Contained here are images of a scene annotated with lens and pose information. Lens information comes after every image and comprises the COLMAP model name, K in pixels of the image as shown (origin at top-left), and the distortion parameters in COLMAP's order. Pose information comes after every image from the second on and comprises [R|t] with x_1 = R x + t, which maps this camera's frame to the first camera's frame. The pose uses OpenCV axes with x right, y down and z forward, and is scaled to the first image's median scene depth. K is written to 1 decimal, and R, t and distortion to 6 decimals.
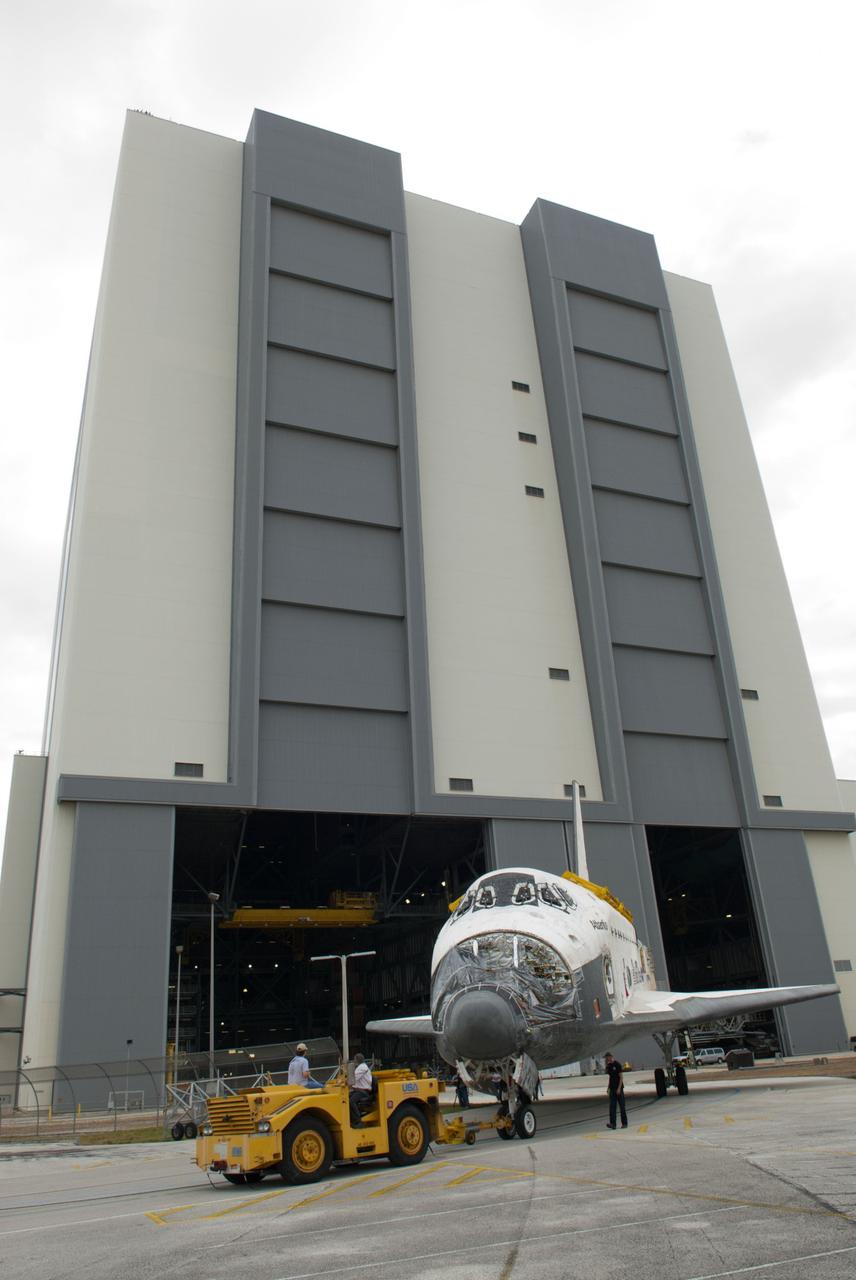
lens RADIAL K [[962.1, 0, 426.2], [0, 962.1, 635.9], [0, 0, 1]] dist [-0.016264, -0.052897]
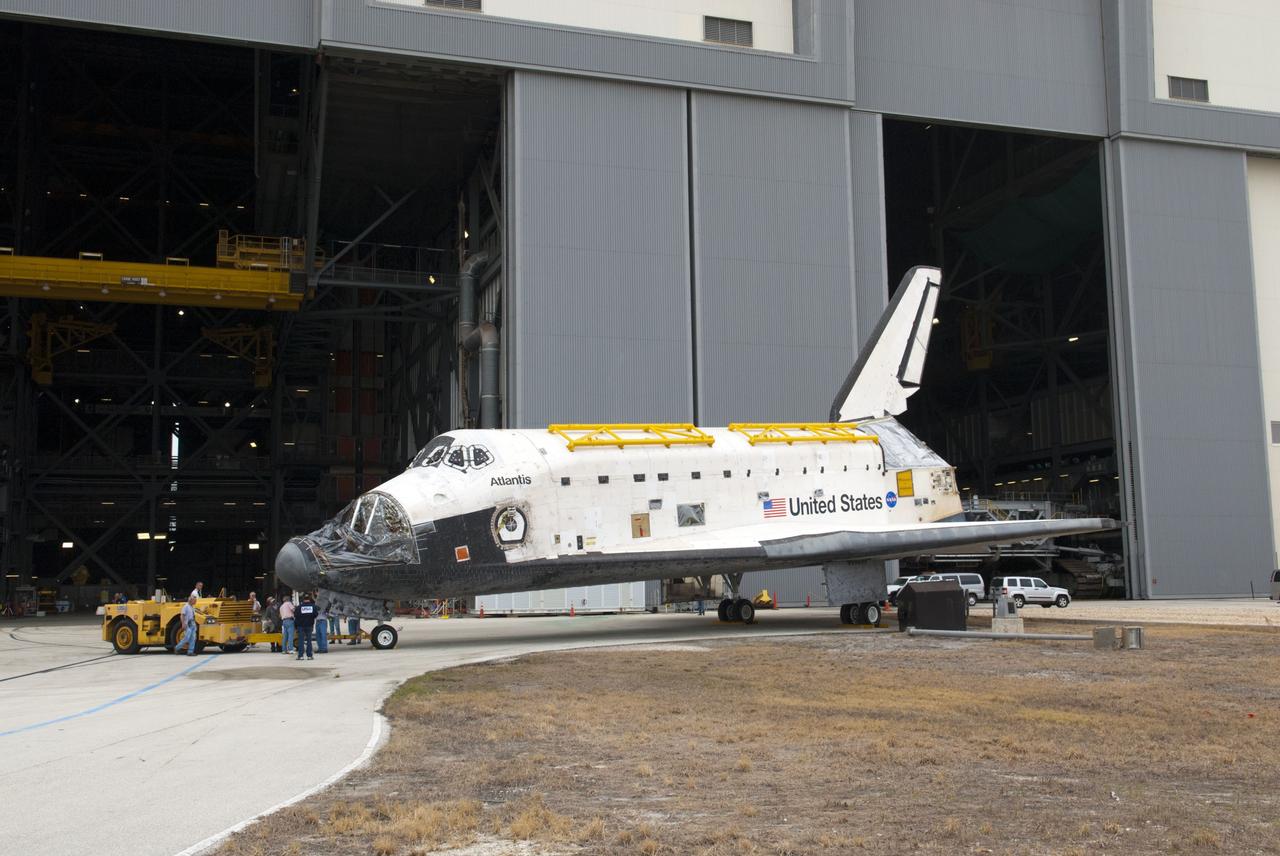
lens RADIAL K [[1294.6, 0, 639.4], [0, 1294.6, 429.4], [0, 0, 1]] dist [0.027024, 0.000000]
pose [[0.995585, 0.040118, -0.084855, 0.192852], [-0.012274, 0.951937, 0.306049, 0.172264], [0.093055, -0.303656, 0.948227, 0.403239]]
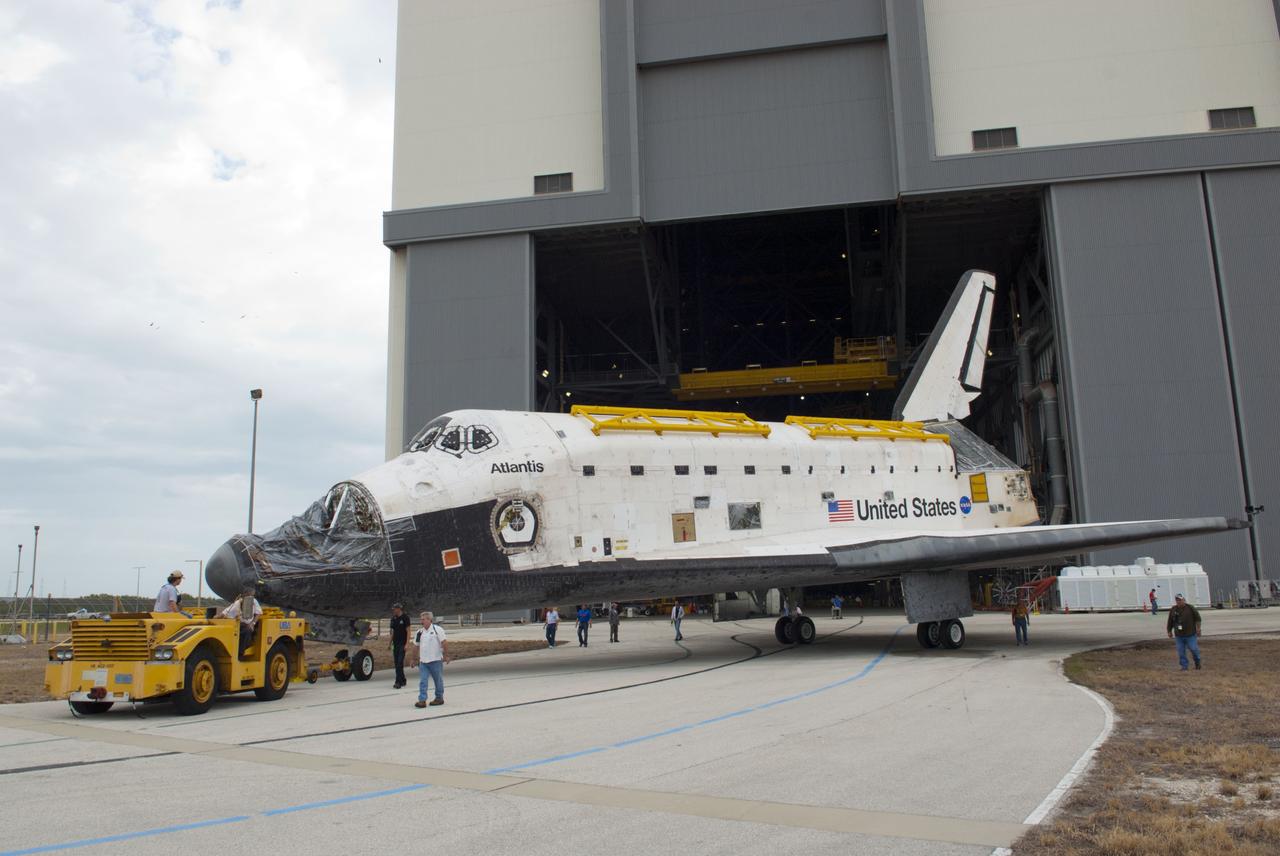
lens RADIAL K [[962.1, 0, 633.1], [0, 962.1, 429.1], [0, 0, 1]] dist [-0.016264, -0.052897]
pose [[0.987417, 0.019666, -0.156909, 0.182834], [0.019760, 0.969116, 0.245812, 0.264958], [0.156898, -0.245820, 0.956533, 0.599804]]
